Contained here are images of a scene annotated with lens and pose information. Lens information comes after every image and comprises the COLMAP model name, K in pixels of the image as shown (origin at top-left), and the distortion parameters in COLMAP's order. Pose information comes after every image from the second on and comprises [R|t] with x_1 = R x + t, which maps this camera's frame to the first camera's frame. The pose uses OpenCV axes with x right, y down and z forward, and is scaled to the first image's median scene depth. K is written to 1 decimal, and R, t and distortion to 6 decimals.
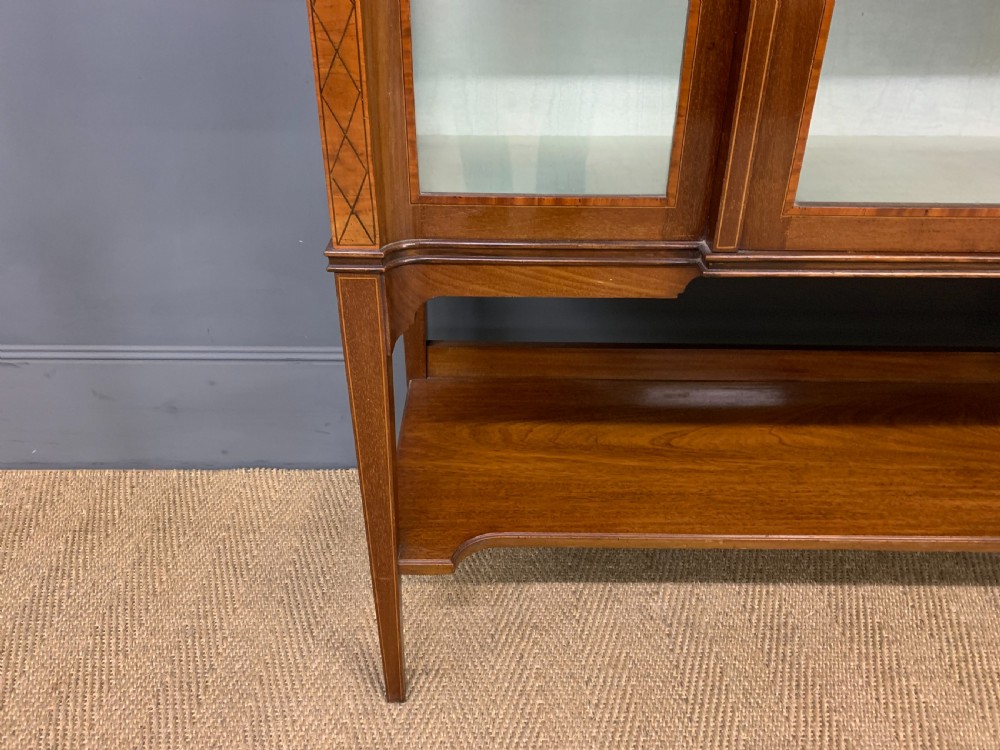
lens RADIAL K [[767.8, 0, 506.2], [0, 767.8, 377.2], [0, 0, 1]] dist [0.033175, -0.021722]
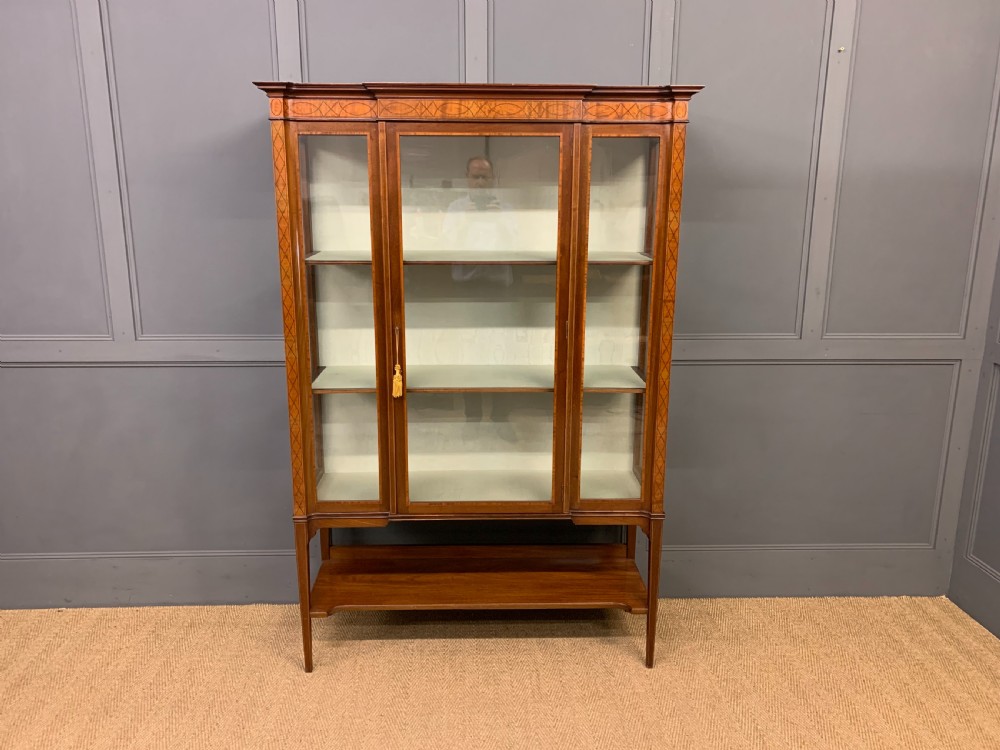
lens RADIAL K [[767.8, 0, 483.6], [0, 767.8, 358.2], [0, 0, 1]] dist [0.033175, -0.021722]
pose [[0.999696, -0.022529, 0.010063, 0.481869], [0.024551, 0.948910, -0.314590, 0.220190], [-0.002461, 0.314741, 0.949174, -2.000803]]
